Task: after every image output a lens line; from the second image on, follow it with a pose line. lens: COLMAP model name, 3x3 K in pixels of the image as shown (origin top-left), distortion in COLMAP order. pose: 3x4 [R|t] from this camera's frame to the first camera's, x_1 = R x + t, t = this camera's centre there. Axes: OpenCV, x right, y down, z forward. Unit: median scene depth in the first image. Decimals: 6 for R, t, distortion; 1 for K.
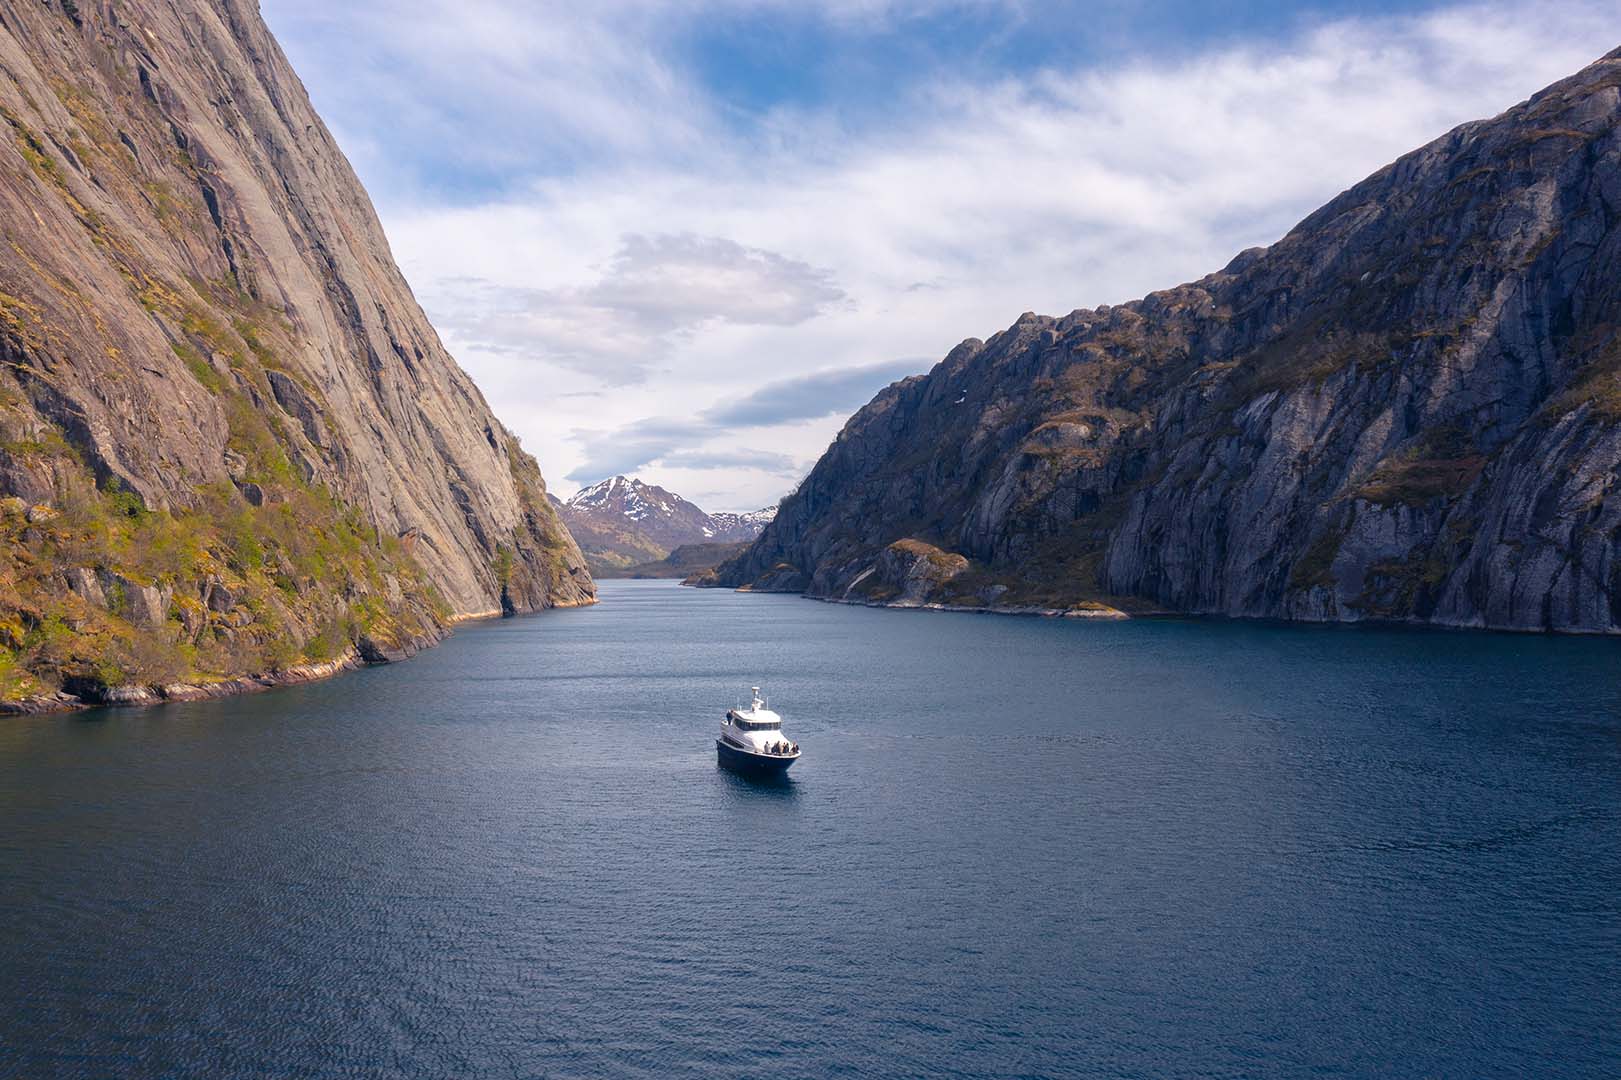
lens RADIAL K [[1297.4, 0, 810.9], [0, 1297.4, 540.8], [0, 0, 1]] dist [0.003070, 0.004114]
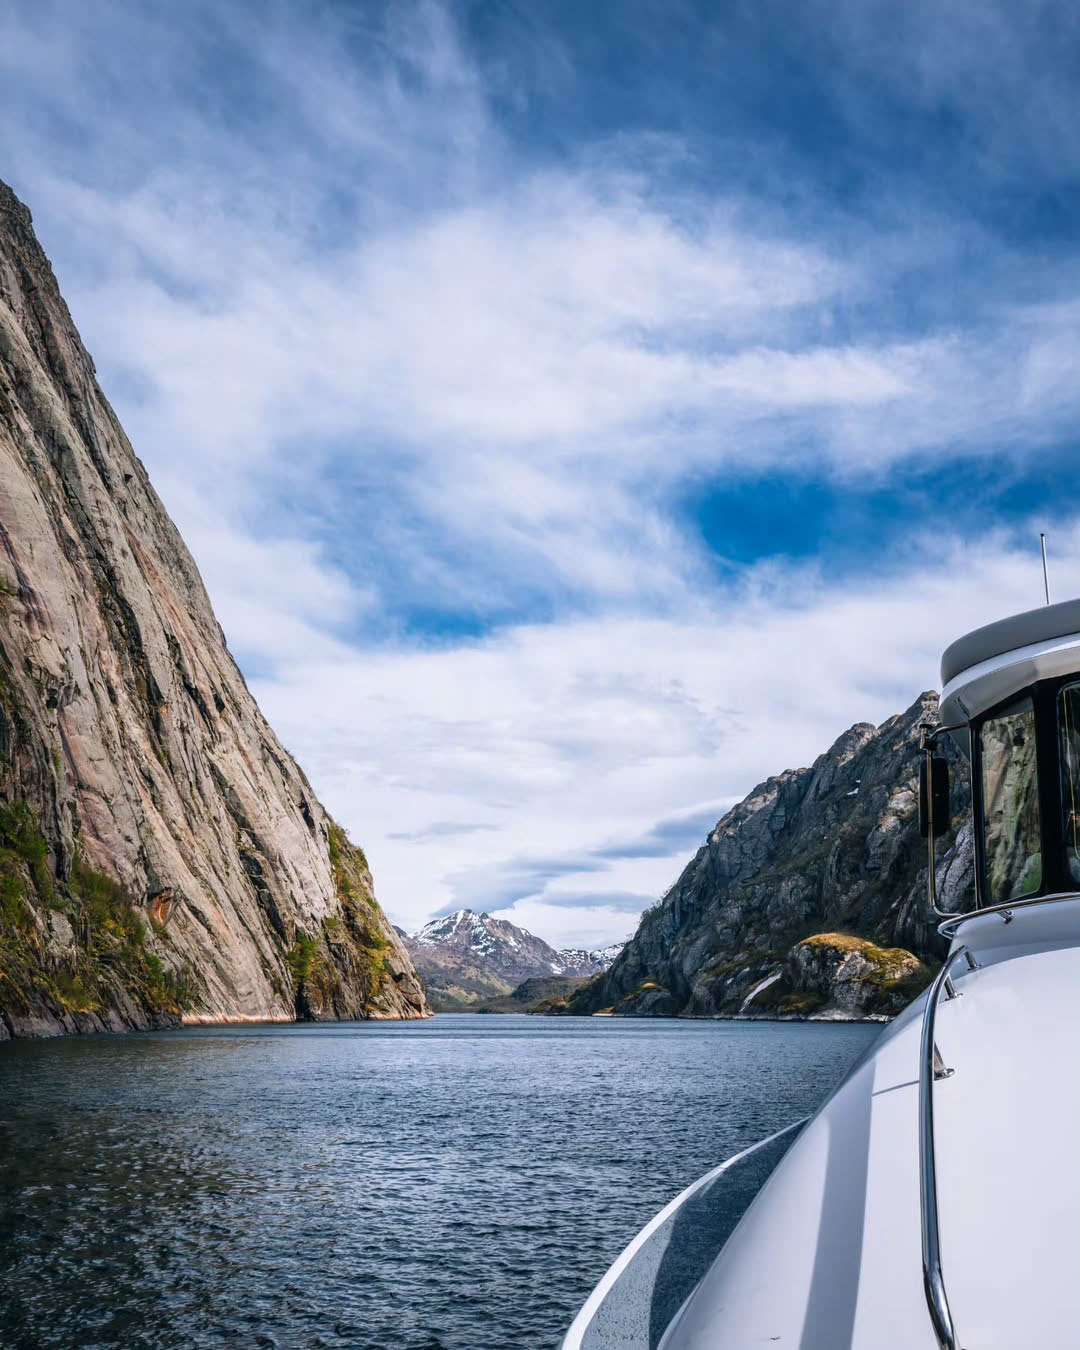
lens RADIAL K [[1354.6, 0, 514.4], [0, 1354.6, 668.6], [0, 0, 1]] dist [-0.005006, 0.000000]
pose [[0.993855, -0.012656, -0.109963, -0.020840], [-0.011784, 0.975698, -0.218801, 0.027202], [0.110059, 0.218753, 0.969554, 0.202416]]
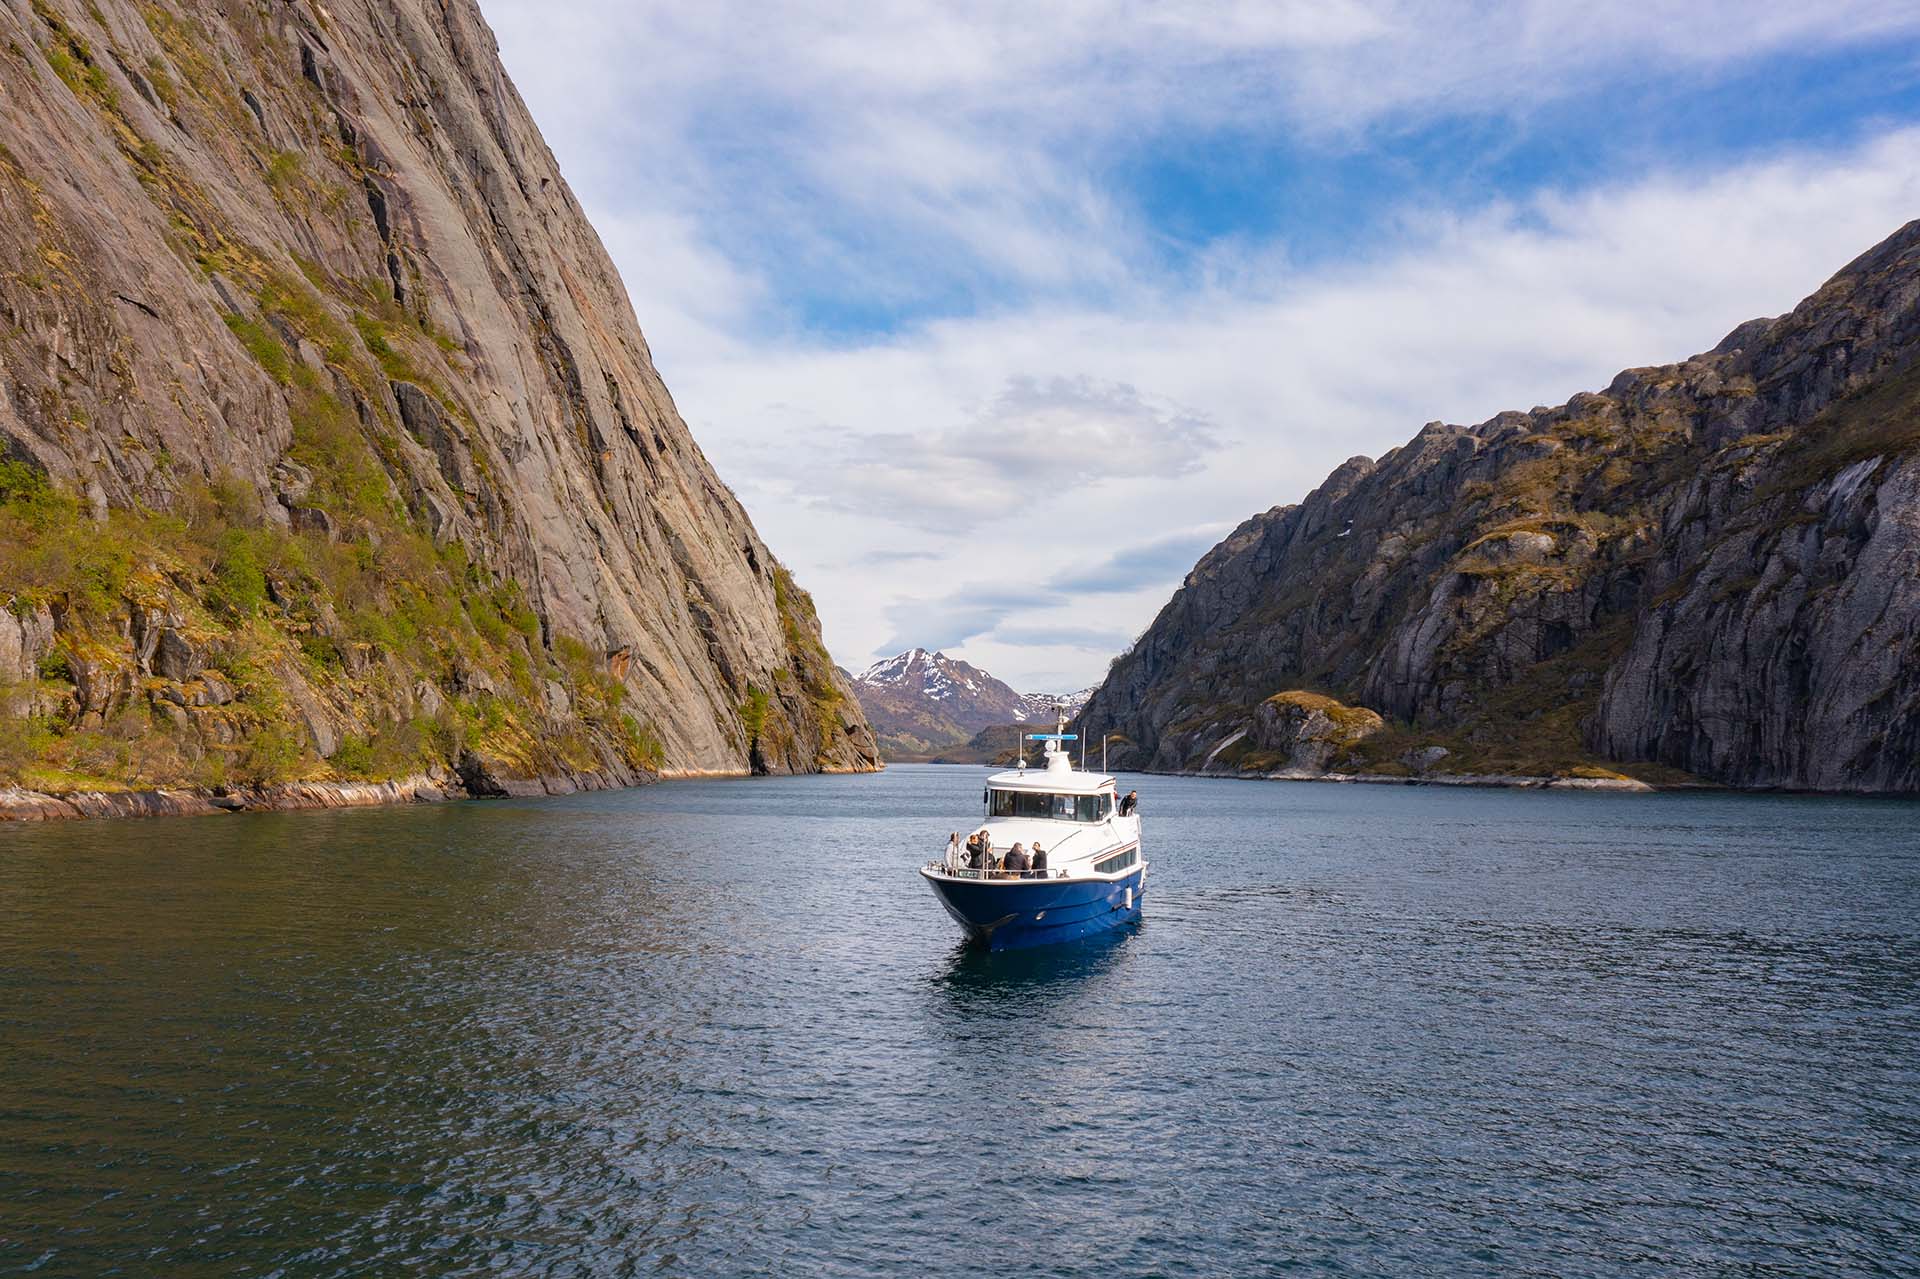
lens RADIAL K [[1536.7, 0, 970.8], [0, 1536.7, 640.9], [0, 0, 1]] dist [0.003070, 0.004114]
pose [[0.993622, 0.014108, -0.111879, -0.012111], [-0.019928, 0.998496, -0.051068, 0.021993], [0.110991, 0.052971, 0.992409, 0.125893]]
